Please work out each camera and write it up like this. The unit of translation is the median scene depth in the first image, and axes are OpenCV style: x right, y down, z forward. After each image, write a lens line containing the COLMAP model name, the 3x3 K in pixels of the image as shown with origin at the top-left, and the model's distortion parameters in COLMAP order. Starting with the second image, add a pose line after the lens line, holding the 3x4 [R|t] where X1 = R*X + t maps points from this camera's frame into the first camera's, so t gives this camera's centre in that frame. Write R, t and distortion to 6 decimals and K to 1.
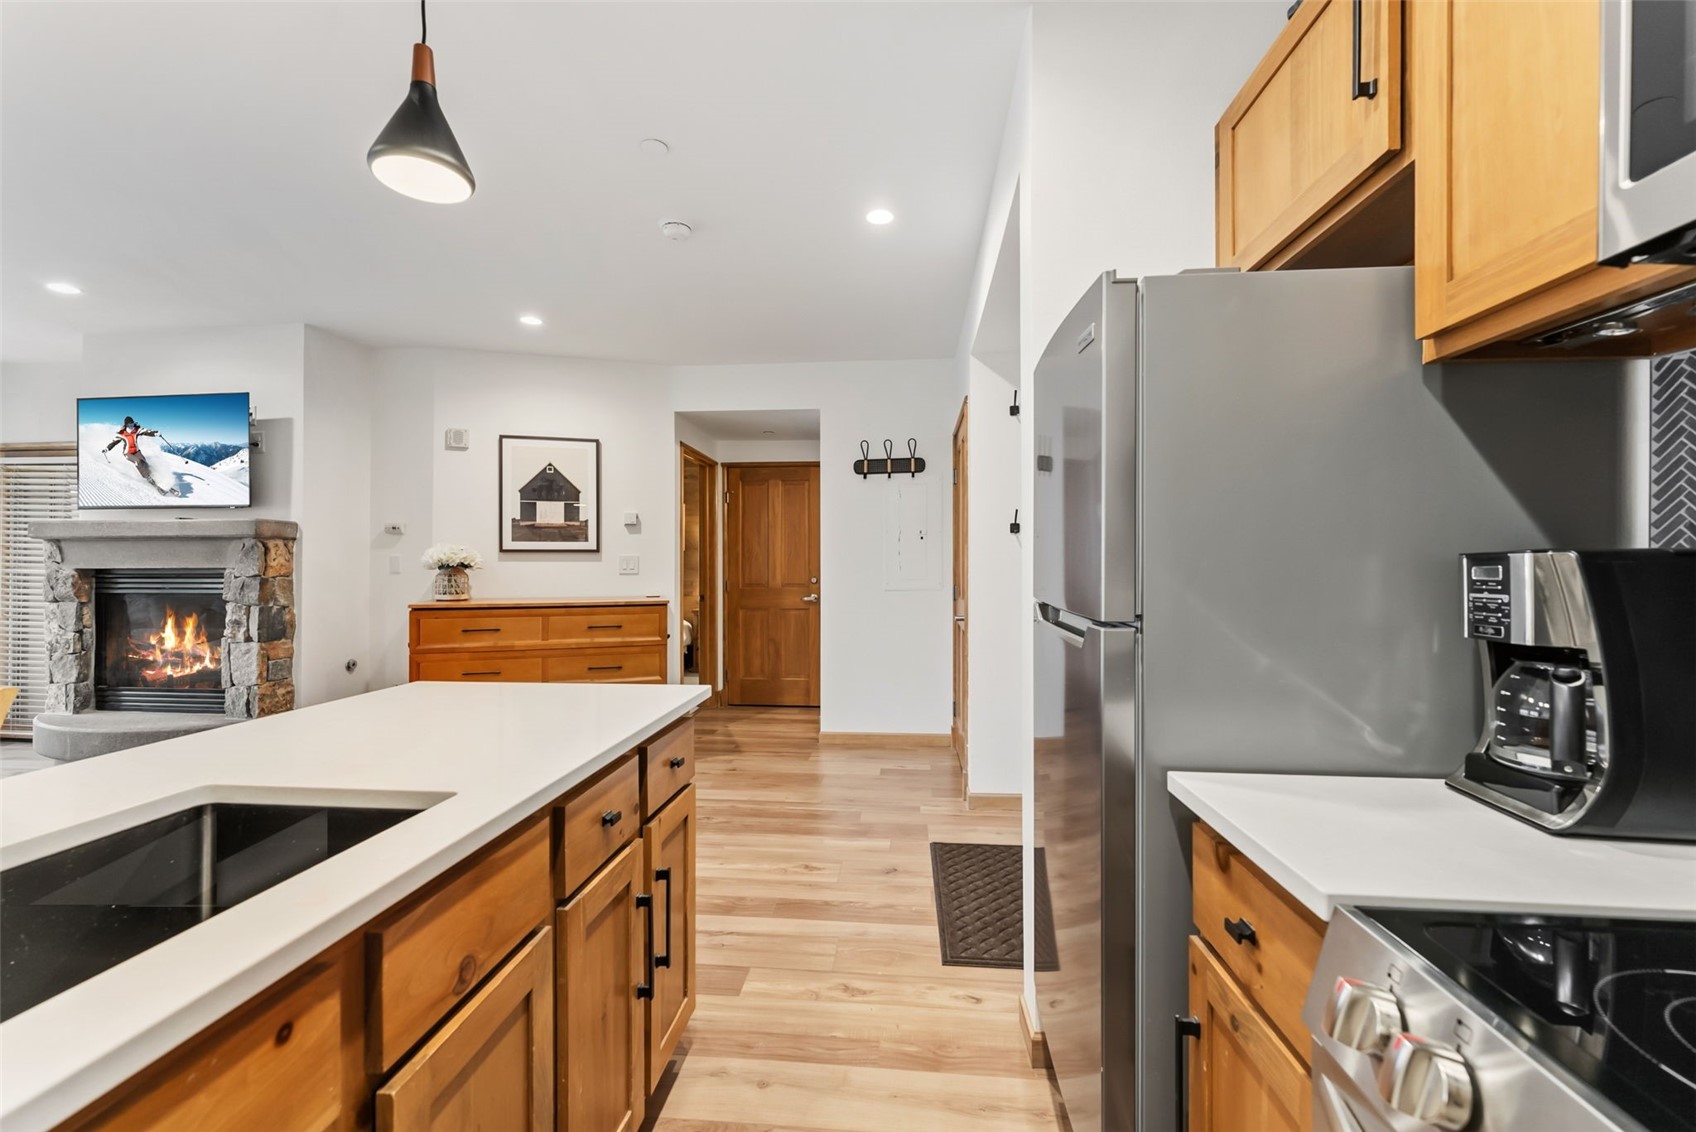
lens RADIAL K [[690.8, 0, 848.0], [0, 690.8, 566.0], [0, 0, 1]] dist [-0.001228, -0.000738]
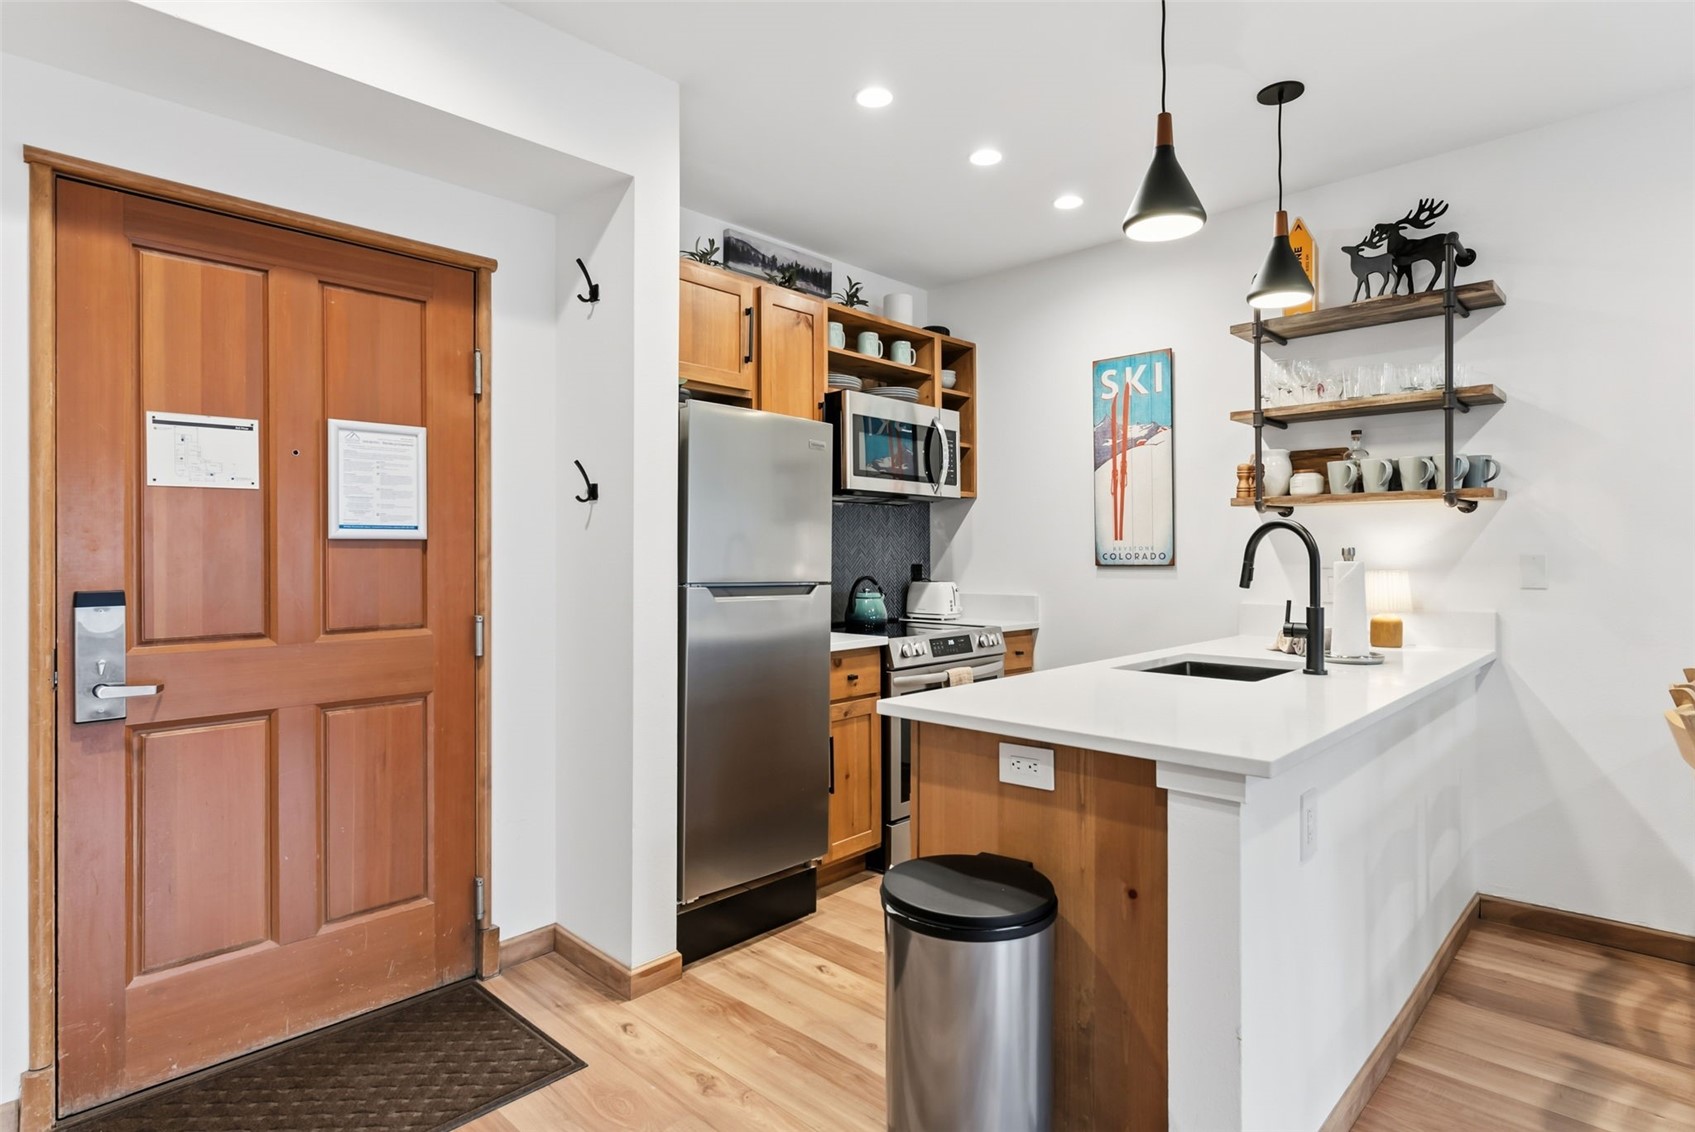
lens RADIAL K [[884.2, 0, 846.7], [0, 884.2, 554.6], [0, 0, 1]] dist [0.000219, -0.000291]
pose [[-0.783773, 0.001336, 0.621046, -0.850188], [0.002823, 0.999995, 0.001412, -0.007097], [-0.621041, 0.002860, -0.783773, 1.889718]]
